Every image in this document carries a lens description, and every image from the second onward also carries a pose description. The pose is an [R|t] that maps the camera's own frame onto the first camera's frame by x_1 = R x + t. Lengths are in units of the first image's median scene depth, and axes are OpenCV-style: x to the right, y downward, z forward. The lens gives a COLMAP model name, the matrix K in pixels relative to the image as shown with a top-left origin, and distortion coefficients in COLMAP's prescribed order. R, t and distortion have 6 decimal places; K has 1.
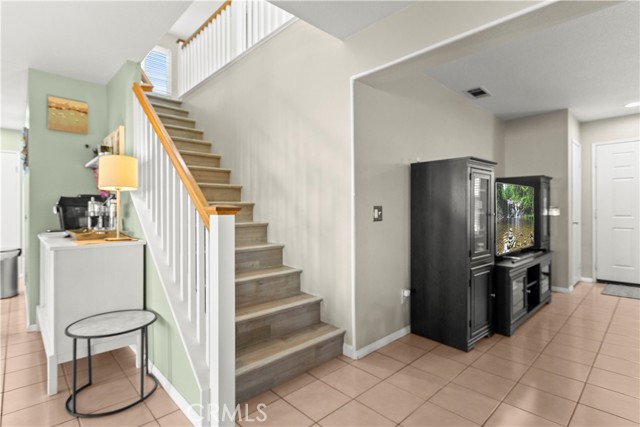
lens RADIAL K [[319.5, 0, 316.9], [0, 319.5, 206.0], [0, 0, 1]] dist [-0.000353, 0.000042]
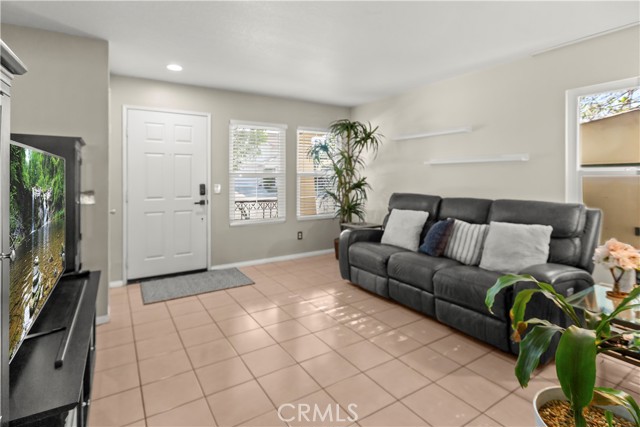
lens RADIAL K [[323.9, 0, 320.0], [0, 323.9, 178.8], [0, 0, 1]] dist [-0.000622, 0.000056]
pose [[0.184450, 0.002381, 0.982839, 0.227569], [-0.012568, 0.999921, -0.000064, -0.029349], [-0.982761, -0.012340, 0.184466, 0.485879]]
